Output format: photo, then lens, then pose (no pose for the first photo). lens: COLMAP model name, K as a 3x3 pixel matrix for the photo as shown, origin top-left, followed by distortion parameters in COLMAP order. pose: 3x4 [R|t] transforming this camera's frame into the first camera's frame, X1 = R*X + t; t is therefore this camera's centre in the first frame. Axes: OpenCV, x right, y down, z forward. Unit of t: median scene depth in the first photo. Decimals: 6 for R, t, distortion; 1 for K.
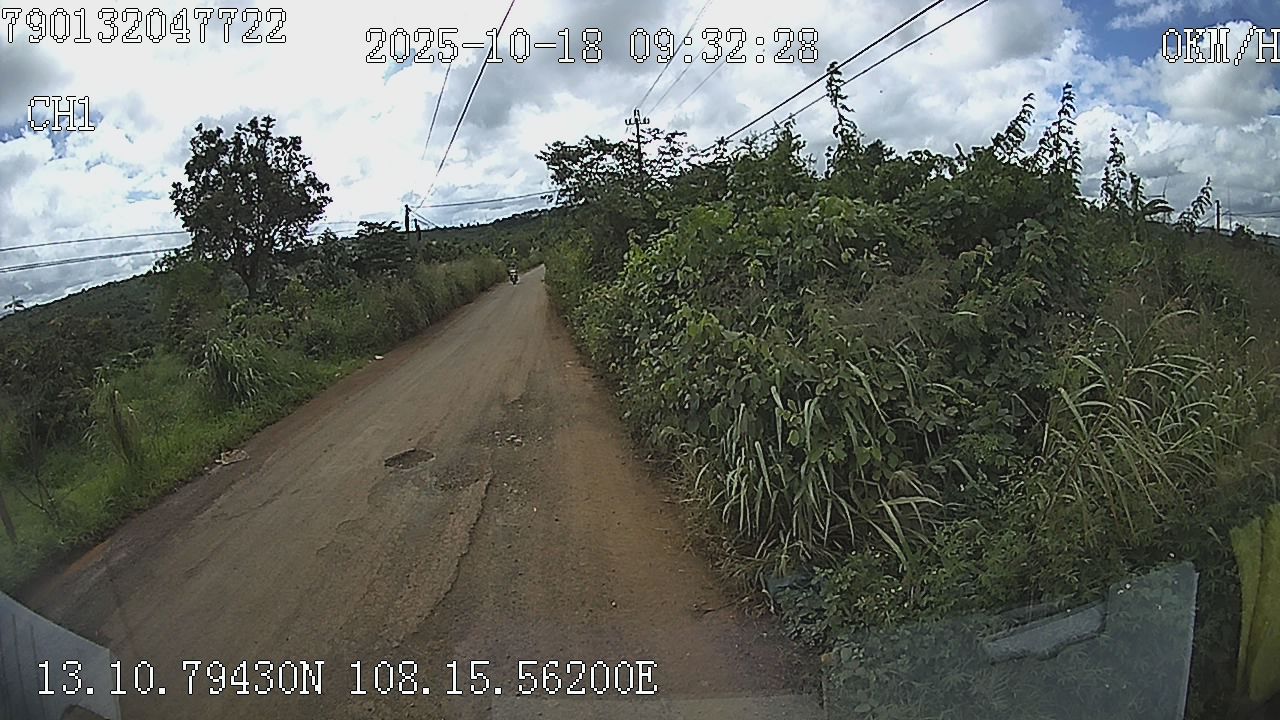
lens RADIAL K [[521.3, 0, 640.0], [0, 521.3, 360.0], [0, 0, 1]] dist [-0.115662, 0.000100]
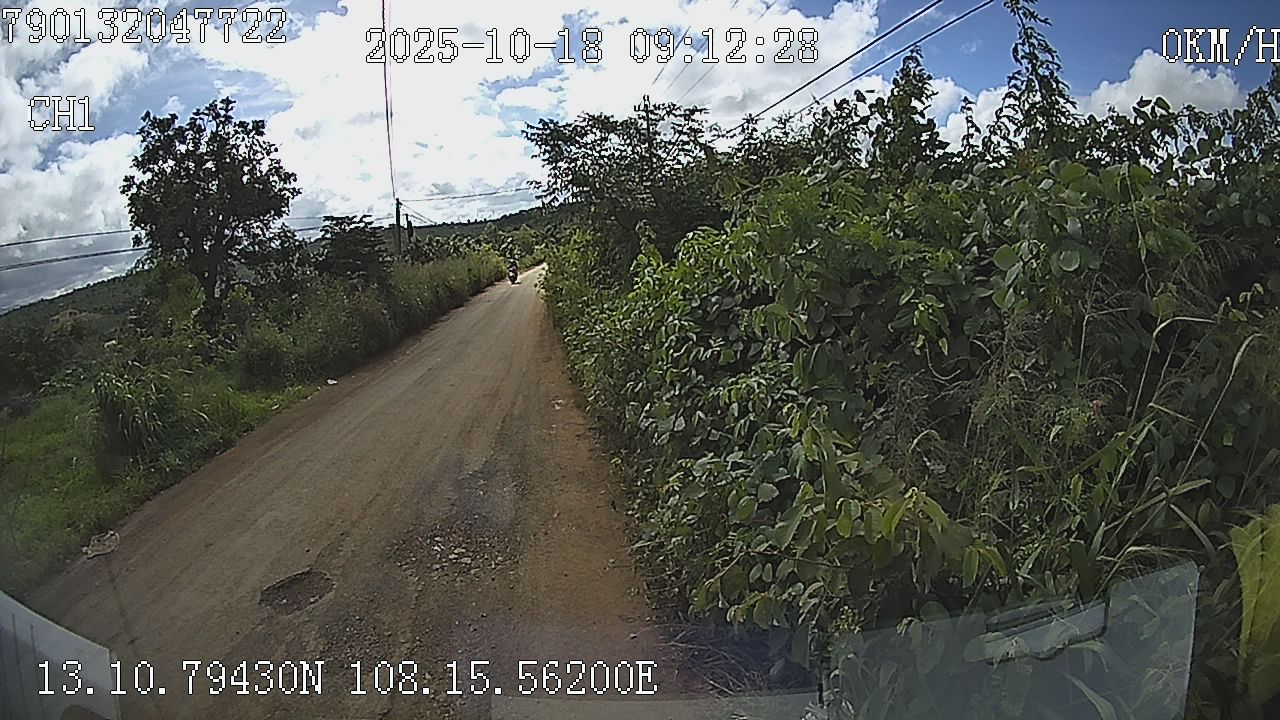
lens RADIAL K [[521.3, 0, 640.0], [0, 521.3, 360.0], [0, 0, 1]] dist [-0.115662, 0.000100]
pose [[0.999909, 0.005829, -0.012191, -0.006994], [-0.005745, 0.999960, 0.006912, -0.042143], [0.012230, -0.006841, 0.999902, 0.170251]]
